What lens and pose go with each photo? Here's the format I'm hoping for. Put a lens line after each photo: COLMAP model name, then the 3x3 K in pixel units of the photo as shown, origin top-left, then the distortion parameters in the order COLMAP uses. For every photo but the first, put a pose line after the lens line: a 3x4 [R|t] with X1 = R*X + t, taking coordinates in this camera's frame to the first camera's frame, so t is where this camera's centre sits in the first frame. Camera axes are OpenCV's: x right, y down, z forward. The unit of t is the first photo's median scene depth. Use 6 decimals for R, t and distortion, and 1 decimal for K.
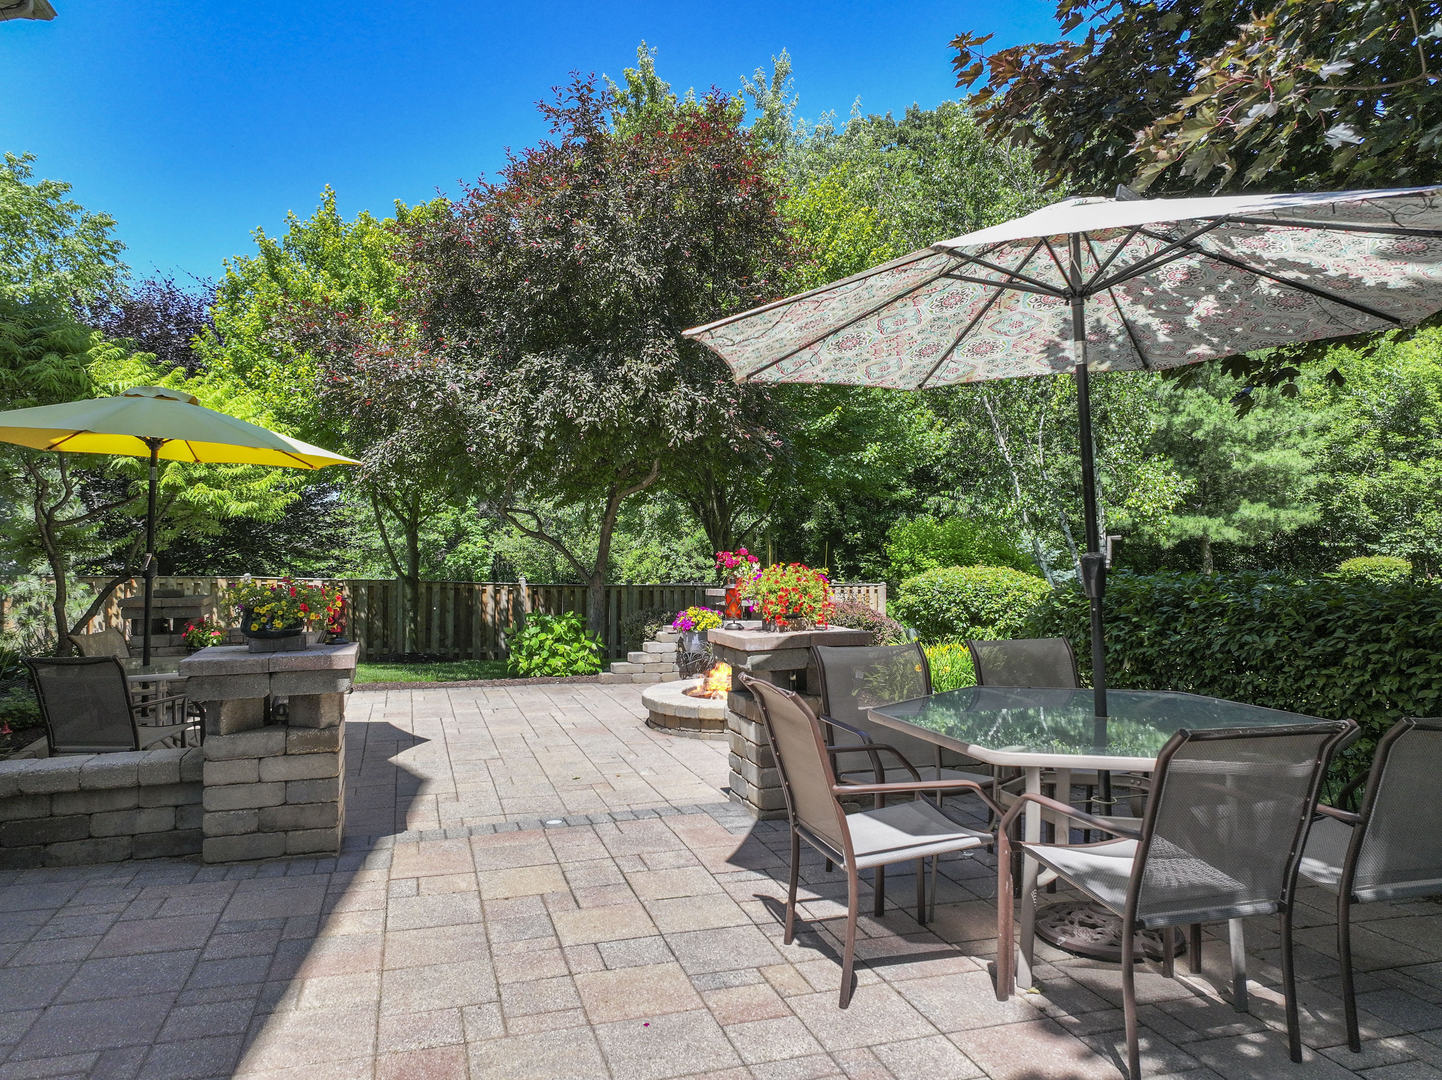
lens RADIAL K [[991.5, 0, 724.9], [0, 991.5, 526.4], [0, 0, 1]] dist [-0.003265, 0.009142]
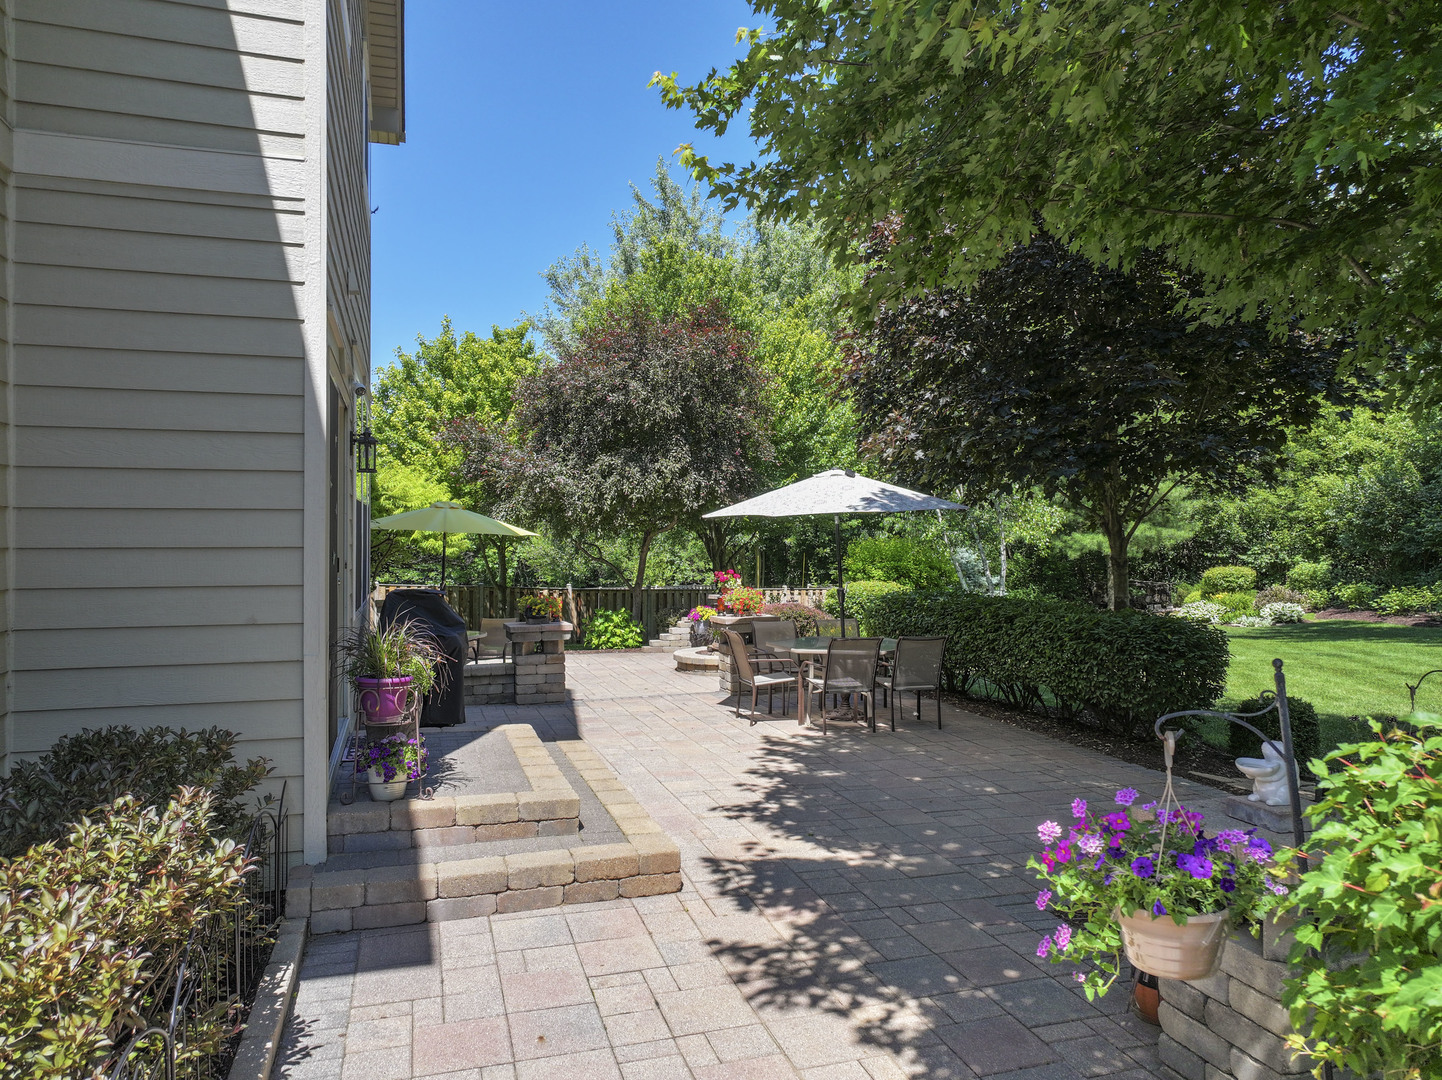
lens RADIAL K [[991.5, 0, 714.9], [0, 991.5, 549.8], [0, 0, 1]] dist [-0.003265, 0.009142]
pose [[0.999948, -0.001659, -0.010054, 0.009559], [0.001906, 0.999694, 0.024659, -0.050683], [0.010010, -0.024676, 0.999645, -0.617830]]
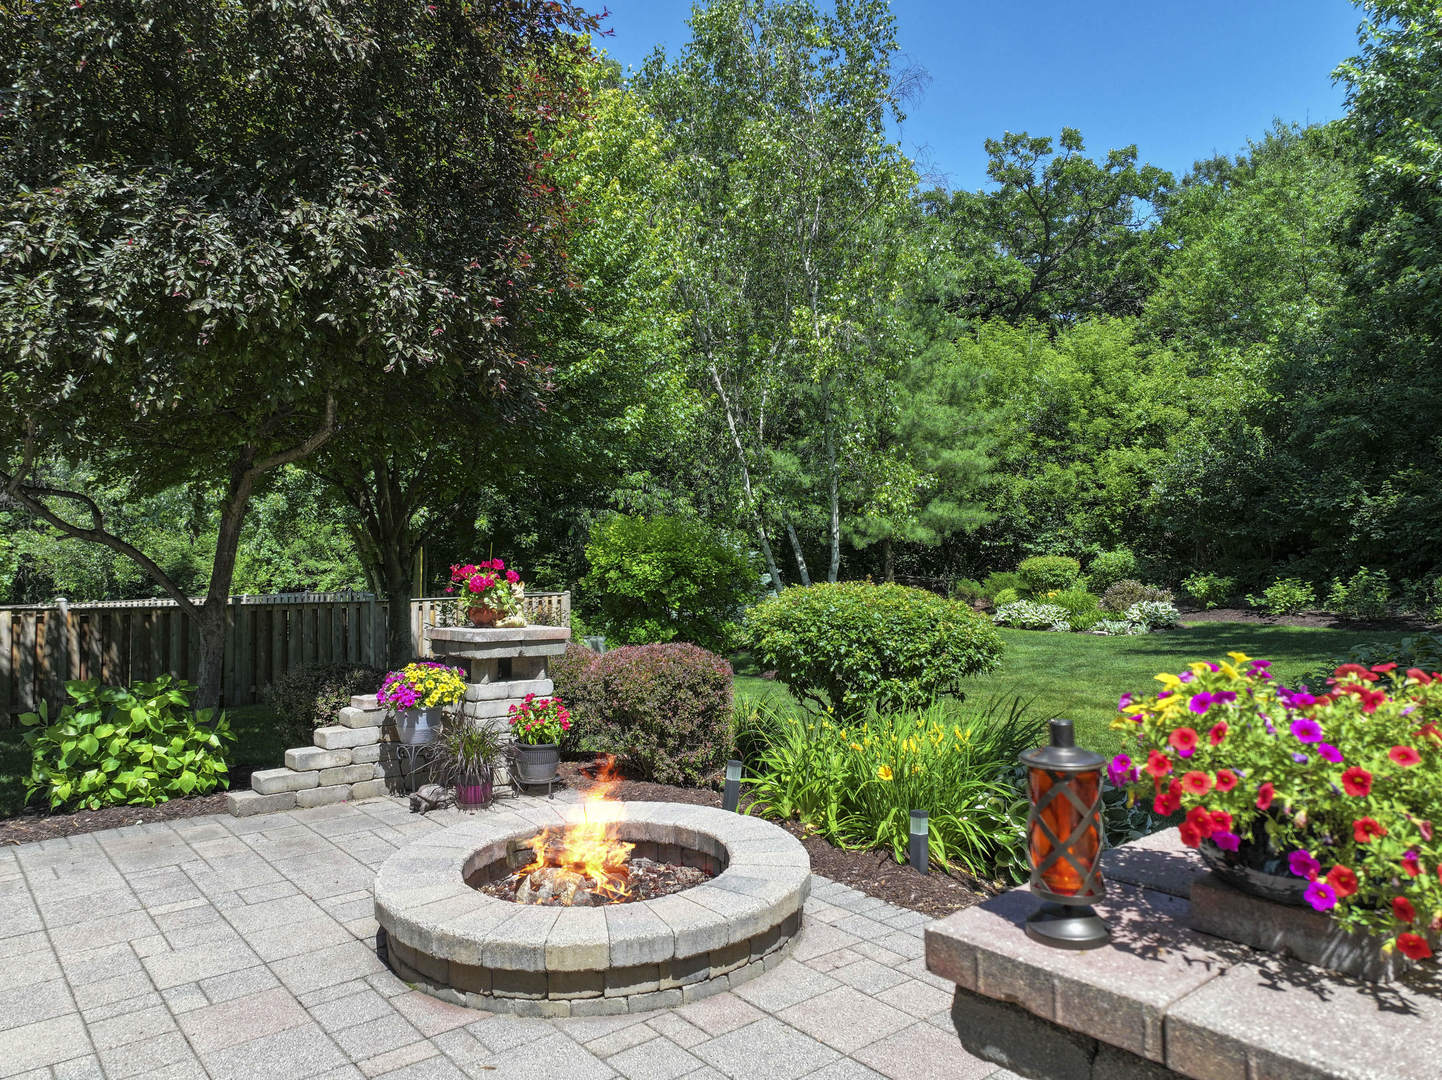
lens RADIAL K [[991.5, 0, 719.8], [0, 991.5, 519.5], [0, 0, 1]] dist [-0.003265, 0.009142]
pose [[0.927787, 0.005267, 0.373074, -0.079354], [-0.003121, 0.999975, -0.006356, 0.001747], [-0.373098, 0.004733, 0.927780, 0.394537]]
